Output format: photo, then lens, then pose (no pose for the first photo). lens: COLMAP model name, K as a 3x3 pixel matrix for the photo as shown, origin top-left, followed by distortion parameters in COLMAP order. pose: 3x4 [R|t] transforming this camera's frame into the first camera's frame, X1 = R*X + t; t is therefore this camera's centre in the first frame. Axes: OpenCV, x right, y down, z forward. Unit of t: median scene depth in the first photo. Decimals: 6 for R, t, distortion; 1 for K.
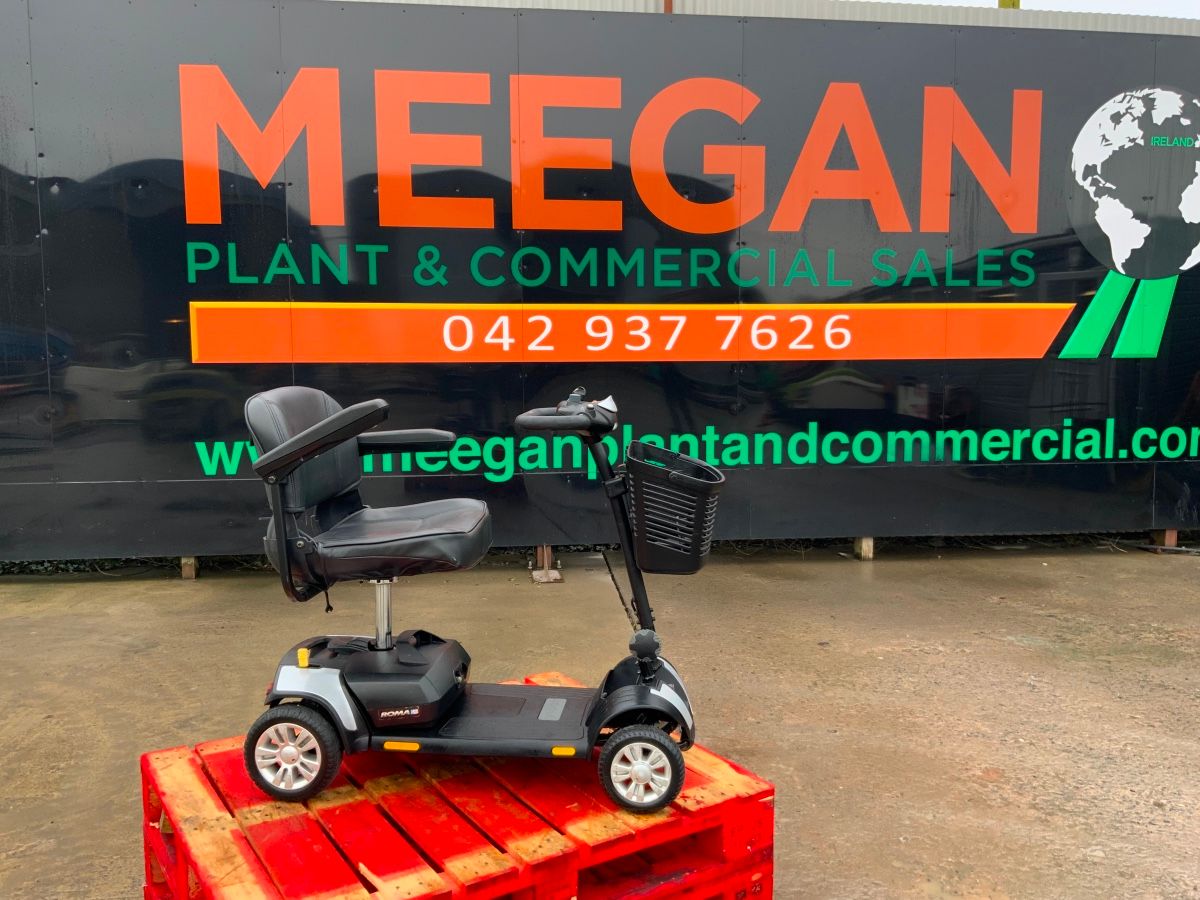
lens RADIAL K [[991.8, 0, 600.0], [0, 991.8, 450.0], [0, 0, 1]] dist [0.054650, -0.103744]
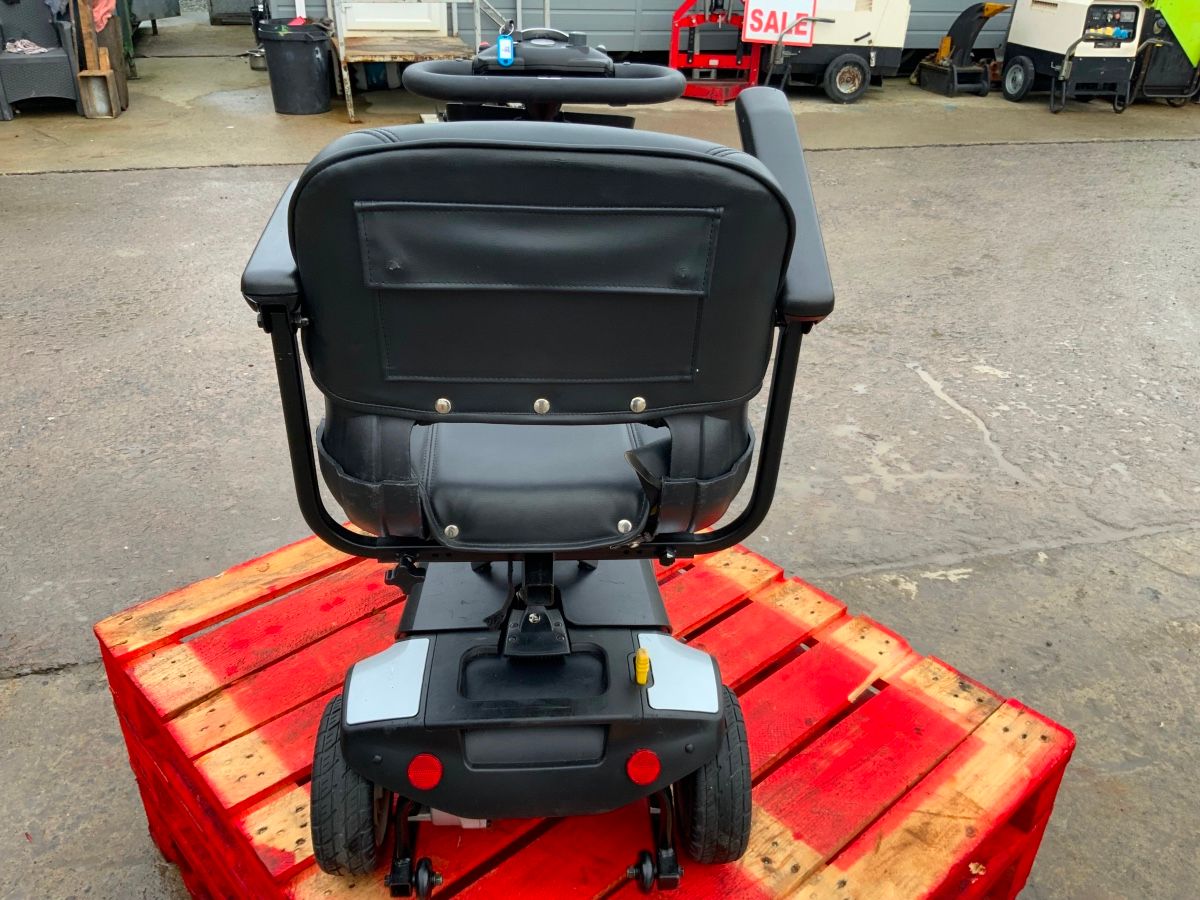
lens RADIAL K [[992.8, 0, 600.0], [0, 992.8, 450.0], [0, 0, 1]] dist [0.084130, -0.181444]
pose [[-0.162609, -0.483905, 0.859880, -0.217175], [0.066508, 0.864122, 0.498869, -0.044468], [-0.984447, 0.138310, -0.108331, 0.342768]]
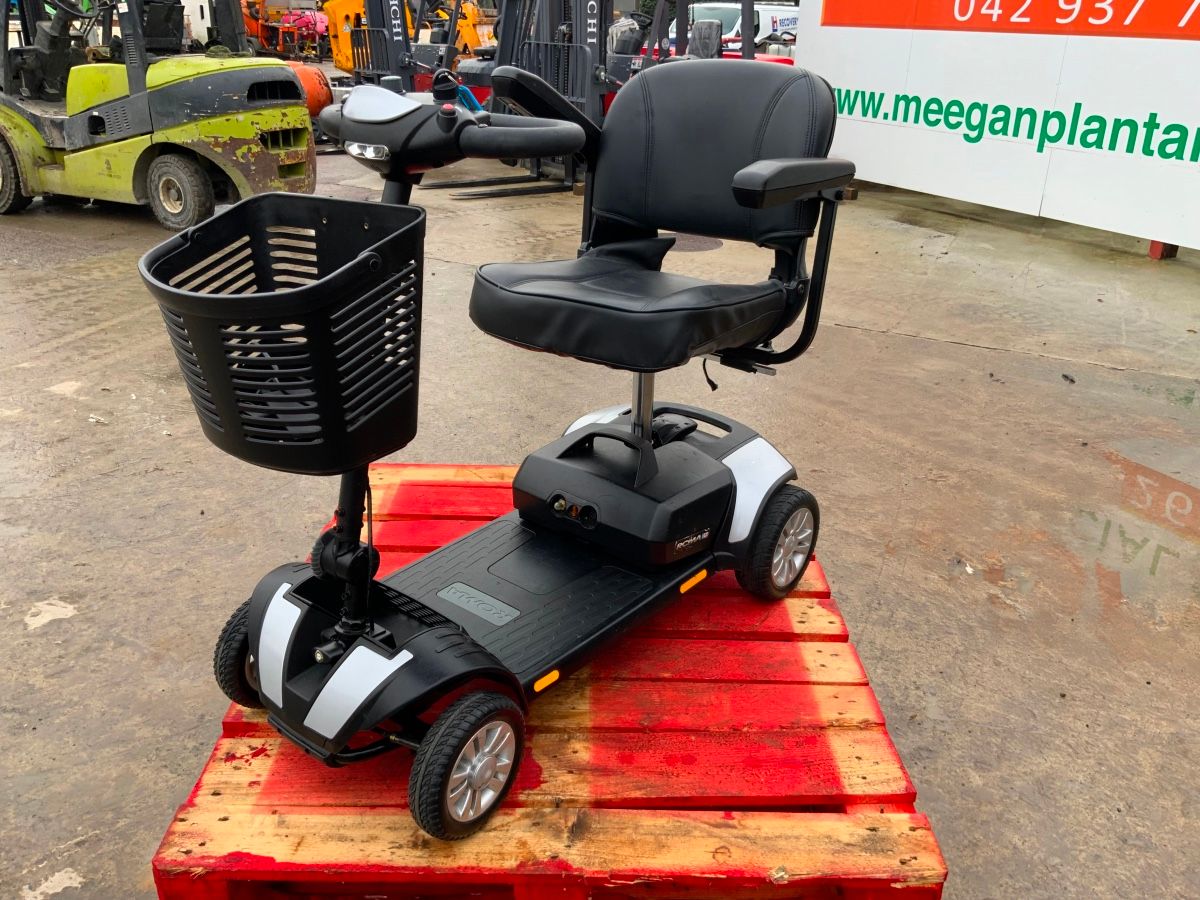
lens RADIAL K [[991.8, 0, 600.0], [0, 991.8, 450.0], [0, 0, 1]] dist [0.054650, -0.103744]
pose [[-0.535792, 0.319983, -0.781369, 0.124593], [-0.111284, 0.890575, 0.441013, -0.040550], [0.836984, 0.323245, -0.441554, 0.439460]]
